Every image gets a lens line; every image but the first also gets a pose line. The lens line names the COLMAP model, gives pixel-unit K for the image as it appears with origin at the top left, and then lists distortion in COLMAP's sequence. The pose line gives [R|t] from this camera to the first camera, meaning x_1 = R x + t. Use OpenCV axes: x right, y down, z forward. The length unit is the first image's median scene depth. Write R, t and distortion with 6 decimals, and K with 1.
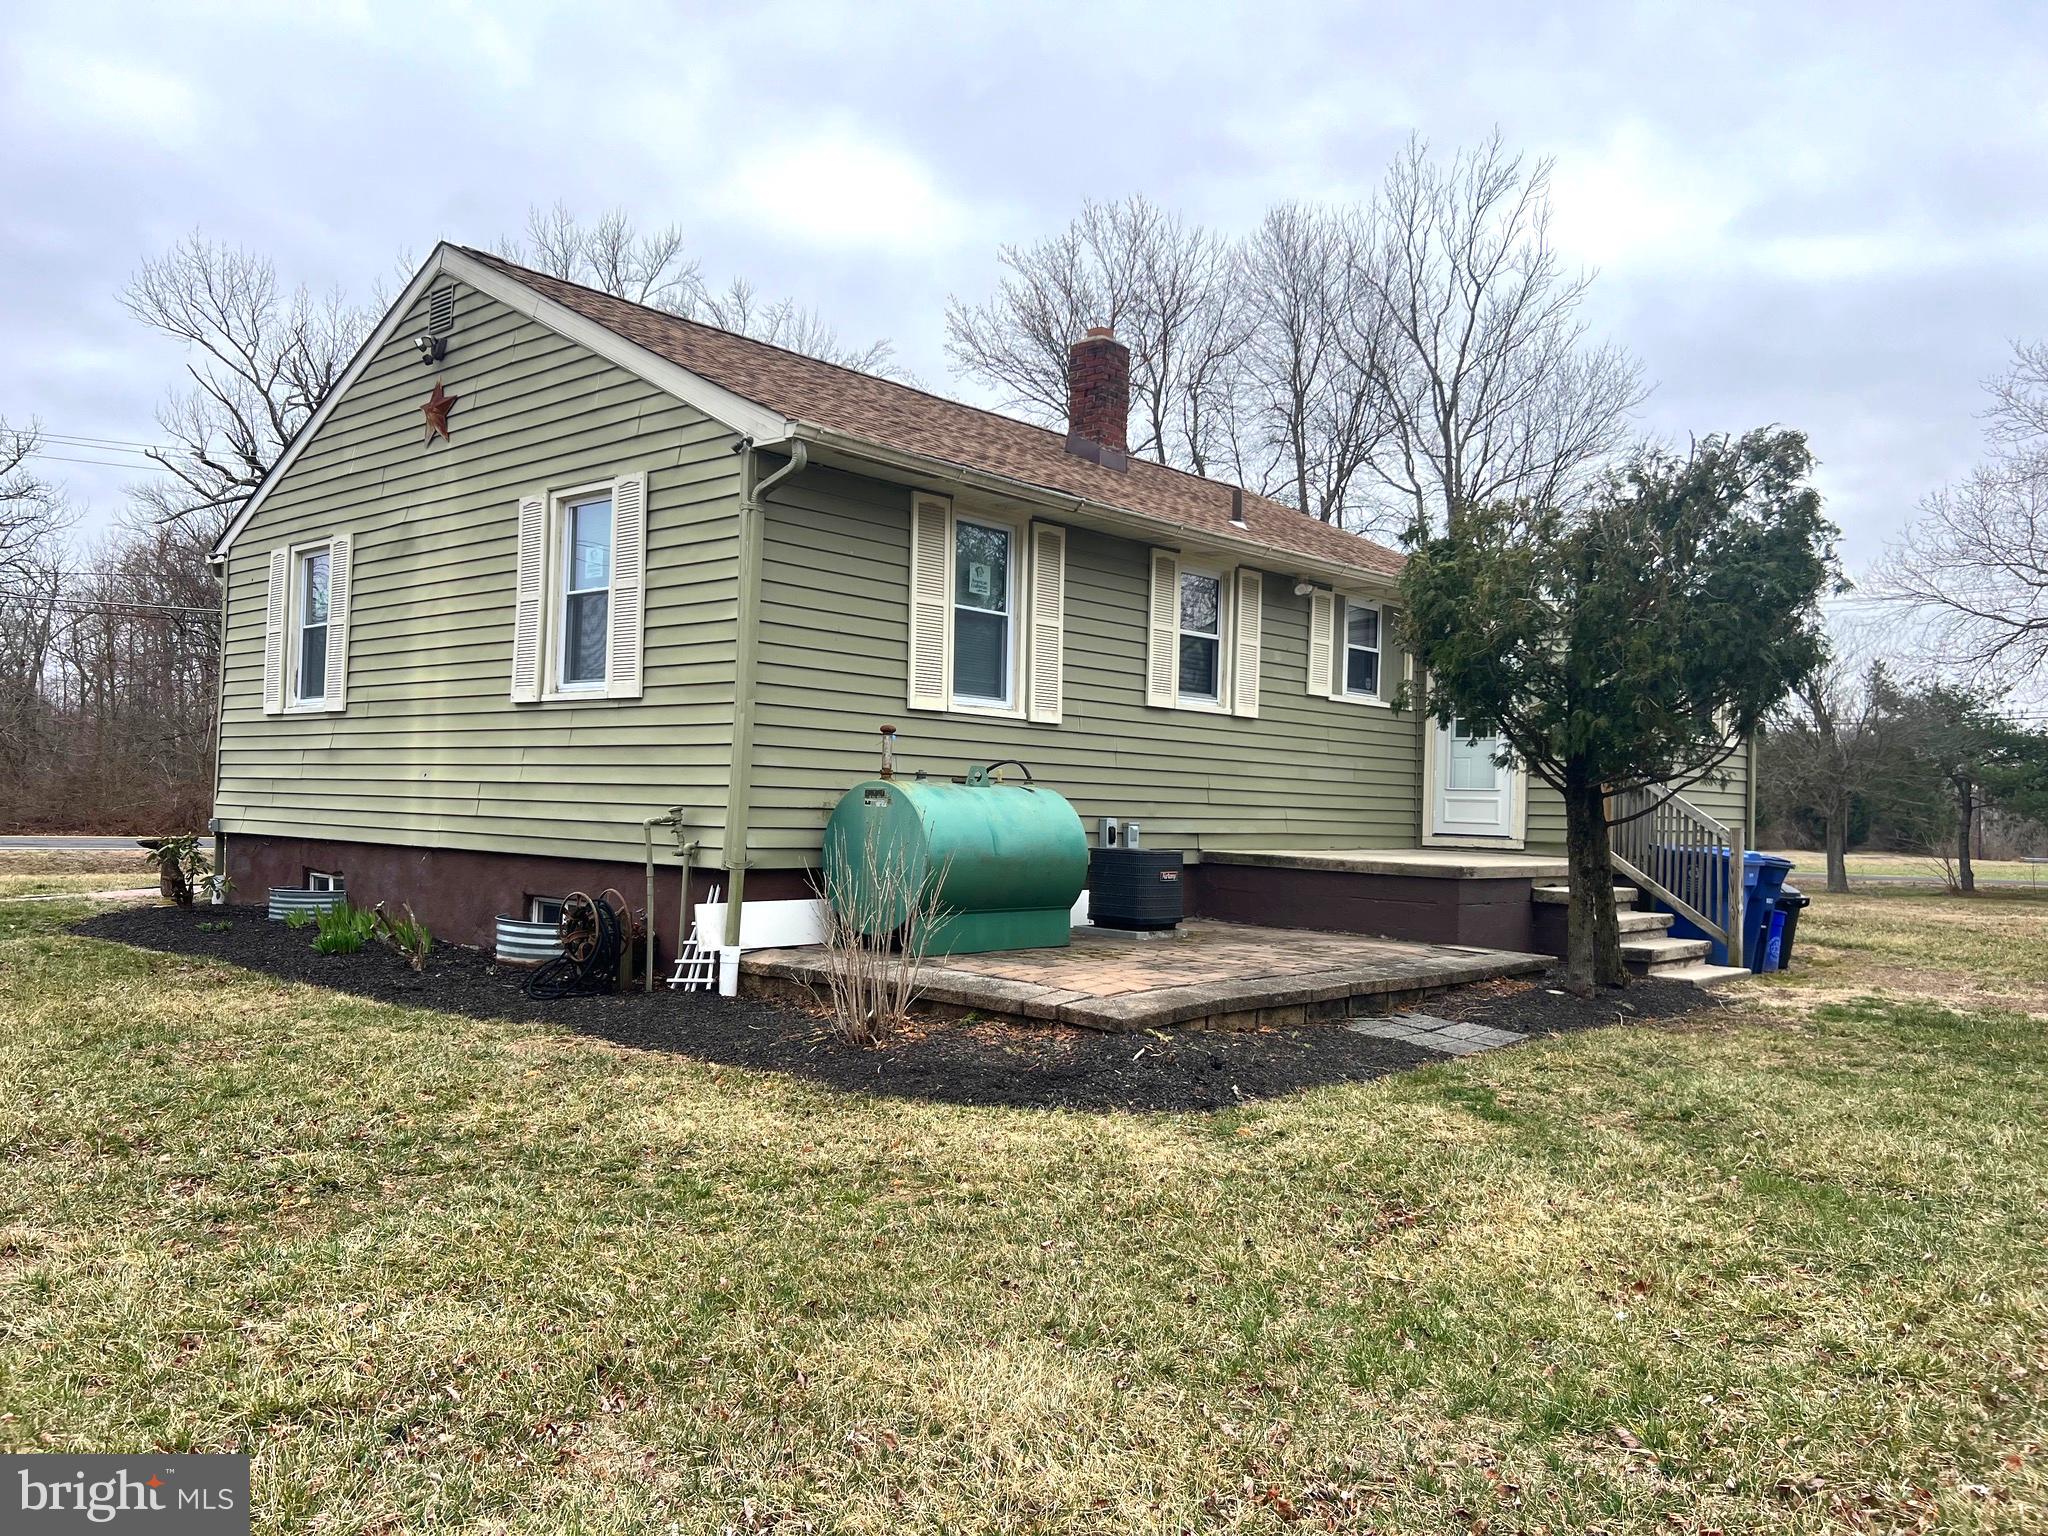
lens RADIAL K [[1541.7, 0, 1024.0], [0, 1541.7, 768.0], [0, 0, 1]] dist [-0.000770, -0.000410]
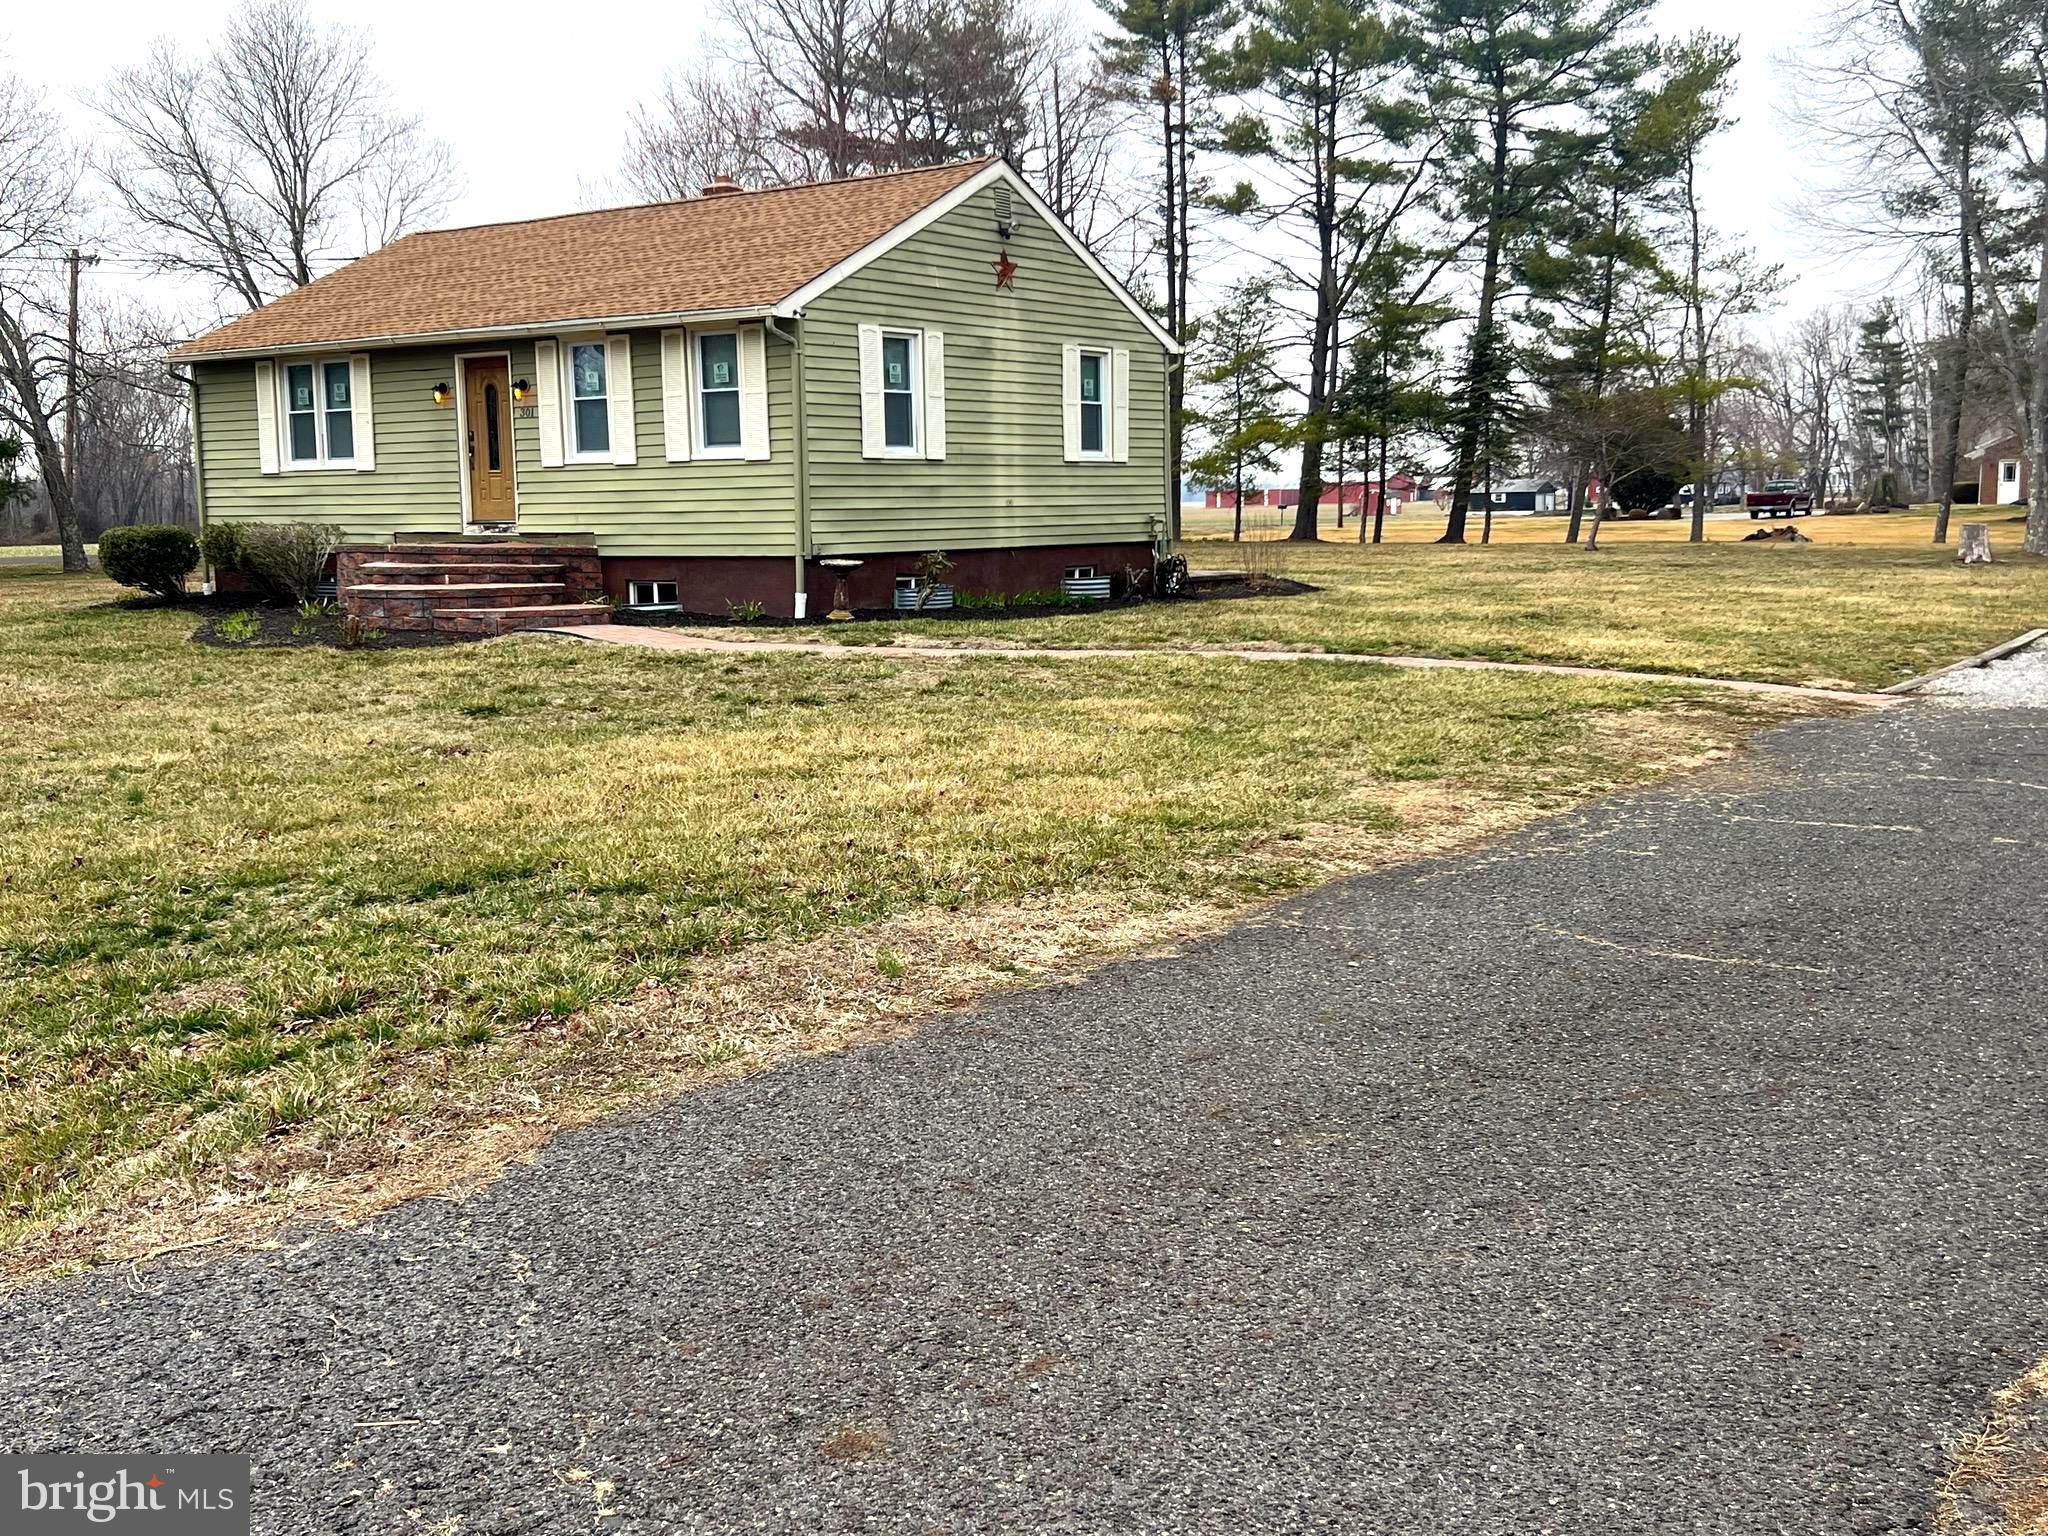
lens RADIAL K [[2300.4, 0, 1024.1], [0, 2300.4, 811.6], [0, 0, 1]] dist [0.108101, -0.190173]
pose [[-0.135087, -0.153820, 0.978821, -2.696909], [-0.010910, 0.988047, 0.153764, -0.045385], [-0.990774, 0.010093, -0.135150, 1.262535]]
